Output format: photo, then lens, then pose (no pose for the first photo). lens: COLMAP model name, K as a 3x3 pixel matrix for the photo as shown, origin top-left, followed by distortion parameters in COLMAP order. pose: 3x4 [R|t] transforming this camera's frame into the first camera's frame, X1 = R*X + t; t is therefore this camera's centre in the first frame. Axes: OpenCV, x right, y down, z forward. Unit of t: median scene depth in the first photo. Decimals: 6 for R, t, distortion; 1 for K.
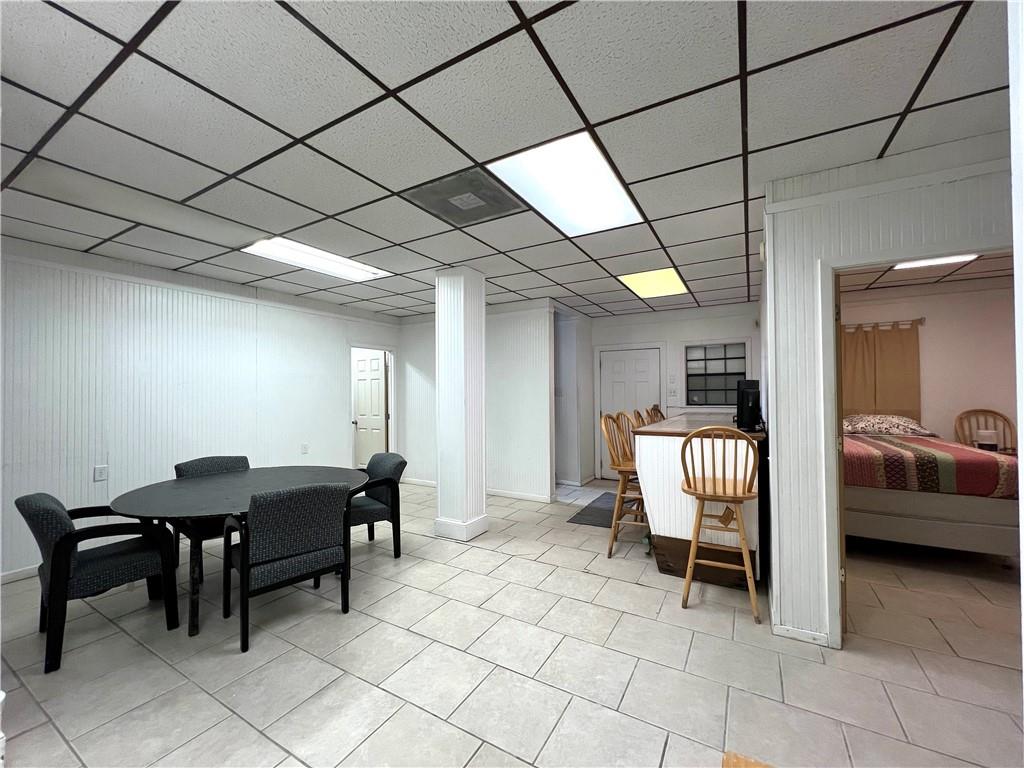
lens RADIAL K [[411.7, 0, 518.4], [0, 411.7, 387.3], [0, 0, 1]] dist [0.002383, 0.000358]
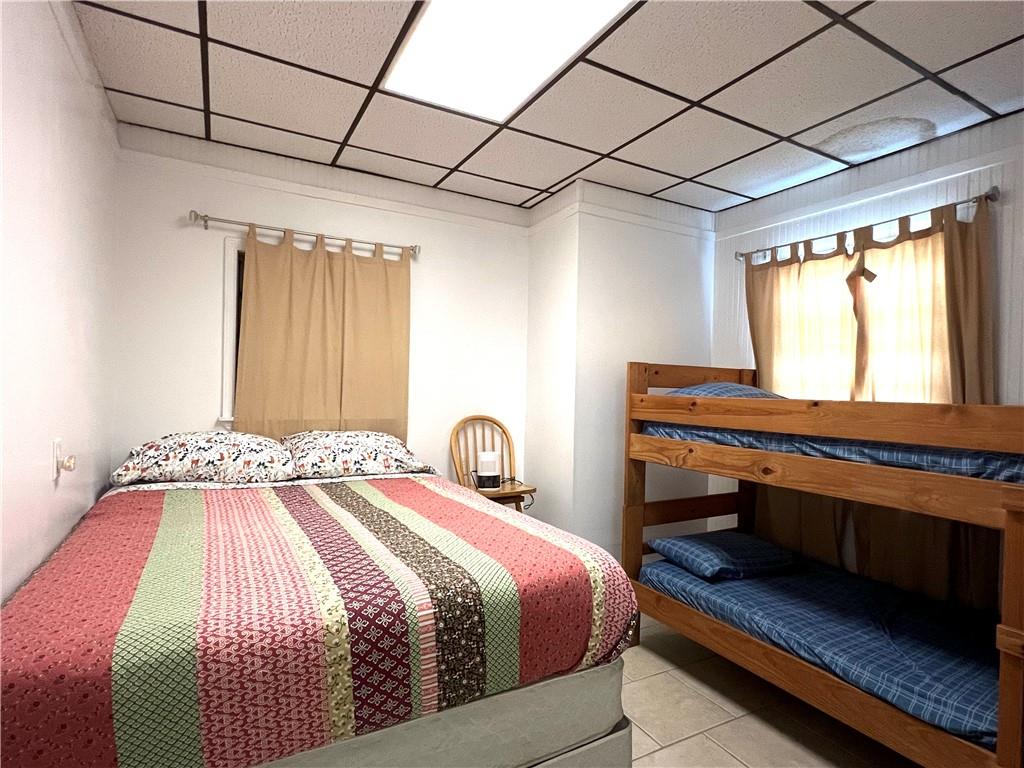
lens RADIAL K [[526.6, 0, 515.3], [0, 526.6, 378.6], [0, 0, 1]] dist [-0.013672, -0.000366]
pose [[0.517674, 0.028587, 0.855100, 0.475634], [-0.032396, 0.999380, -0.013799, 0.008388], [-0.854965, -0.020558, 0.518279, 0.542895]]
